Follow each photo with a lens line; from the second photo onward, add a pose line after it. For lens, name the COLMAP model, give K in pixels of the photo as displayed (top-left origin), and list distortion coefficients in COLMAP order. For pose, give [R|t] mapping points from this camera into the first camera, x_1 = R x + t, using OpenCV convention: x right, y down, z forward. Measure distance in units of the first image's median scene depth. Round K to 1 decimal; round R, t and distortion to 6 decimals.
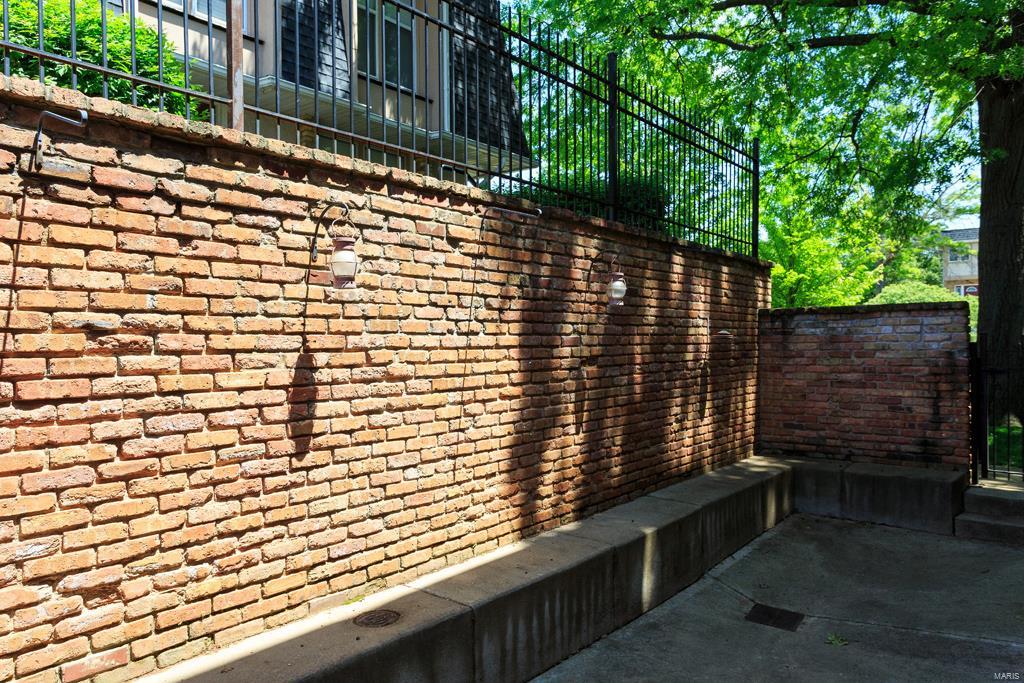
lens RADIAL K [[711.2, 0, 511.9], [0, 711.2, 343.9], [0, 0, 1]] dist [0.000984, 0.000547]
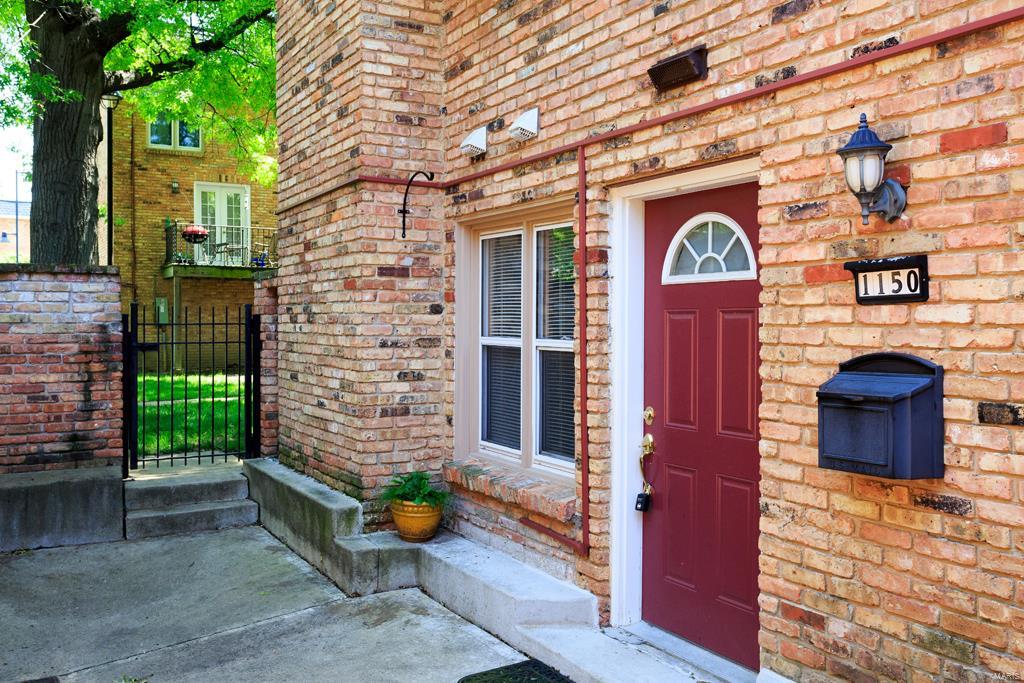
lens RADIAL K [[915.1, 0, 512.6], [0, 915.1, 338.3], [0, 0, 1]] dist [0.014444, 0.007117]
pose [[0.352298, -0.008533, 0.935849, -0.227029], [0.001874, 0.999963, 0.008412, 0.018203], [-0.935886, -0.001209, 0.352301, 0.164838]]
